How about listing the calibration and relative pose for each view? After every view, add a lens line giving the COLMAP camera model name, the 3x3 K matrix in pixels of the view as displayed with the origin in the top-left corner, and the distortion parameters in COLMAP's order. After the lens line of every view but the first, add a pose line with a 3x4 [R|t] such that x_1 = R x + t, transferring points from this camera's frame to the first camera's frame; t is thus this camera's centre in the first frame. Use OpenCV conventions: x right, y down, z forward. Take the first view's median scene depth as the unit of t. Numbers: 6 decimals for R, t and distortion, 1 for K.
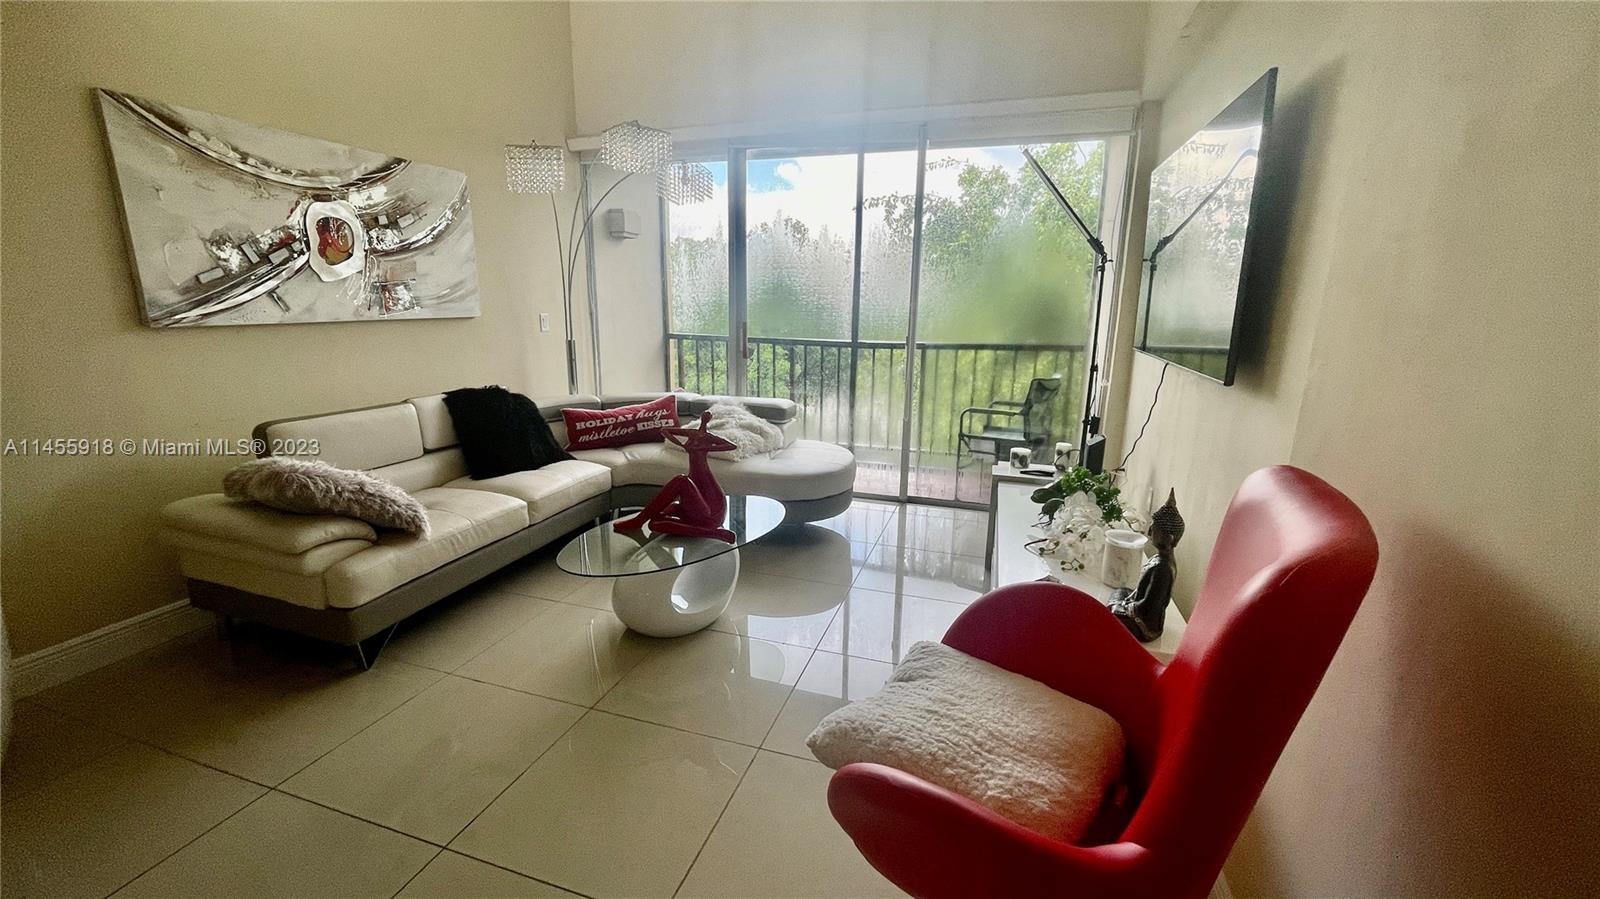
lens RADIAL K [[640.3, 0, 799.0], [0, 640.3, 451.6], [0, 0, 1]] dist [-0.006295, 0.000458]
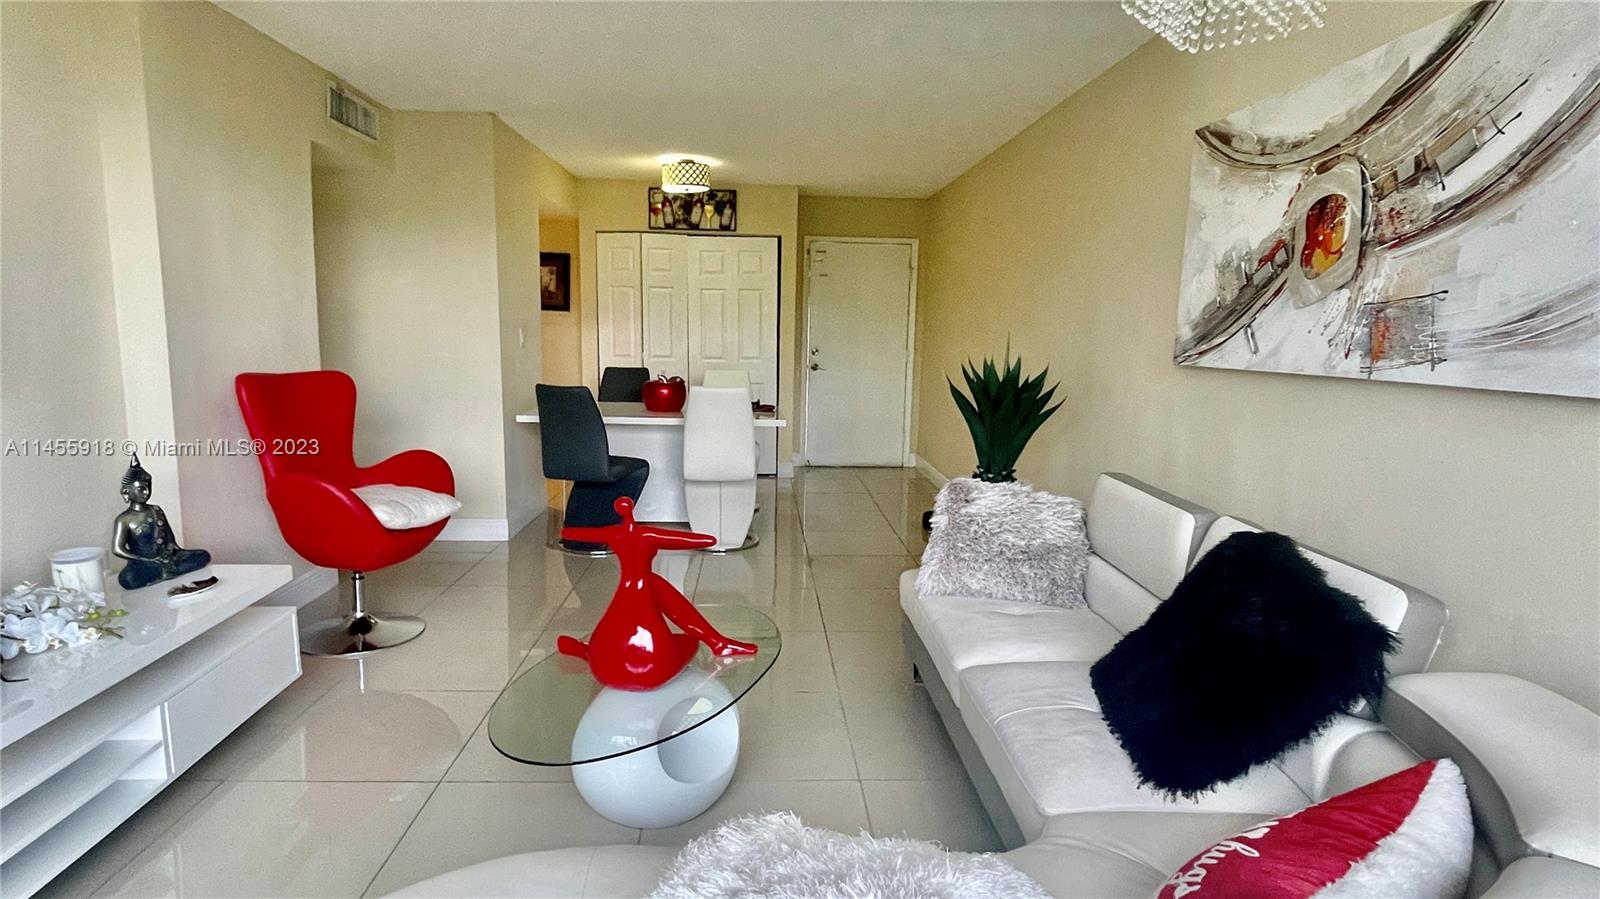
lens RADIAL K [[832.5, 0, 805.3], [0, 832.5, 447.6], [0, 0, 1]] dist [-0.003613, 0.000139]
pose [[-0.932660, 0.016998, -0.360356, -0.024679], [-0.116544, 0.931134, 0.345554, -0.361170], [0.341414, 0.364282, -0.866450, 1.571259]]
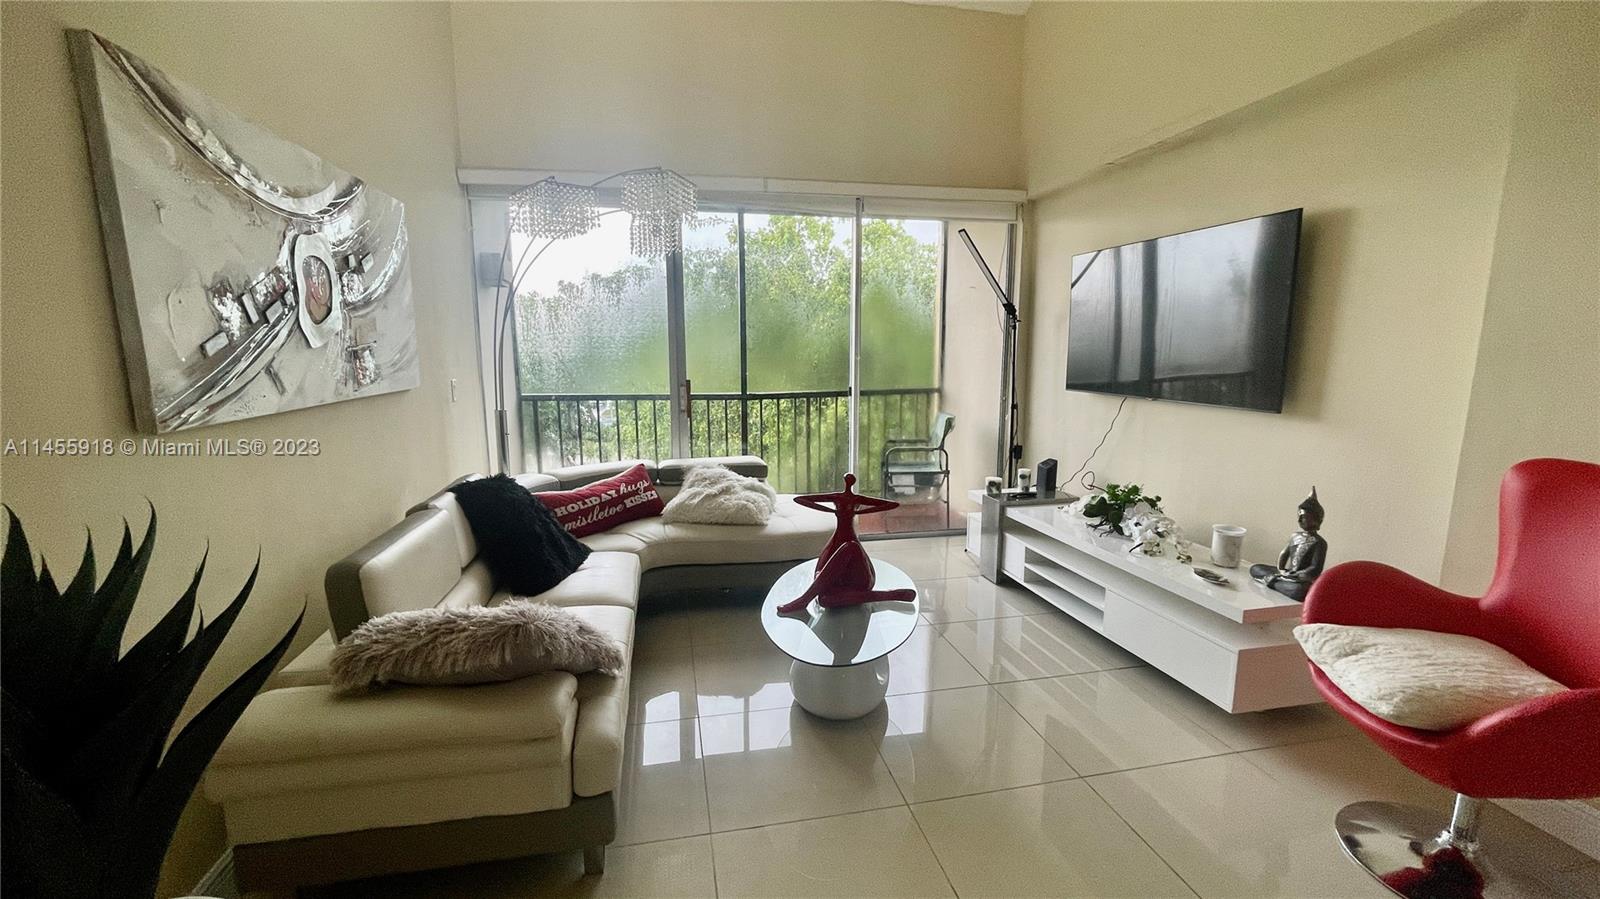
lens RADIAL K [[640.3, 0, 797.6], [0, 640.3, 453.9], [0, 0, 1]] dist [-0.006295, 0.000458]
pose [[0.868792, -0.095837, 0.485814, -0.635723], [0.126631, 0.991469, -0.030868, -0.067002], [-0.478712, 0.088337, 0.873517, 0.162844]]
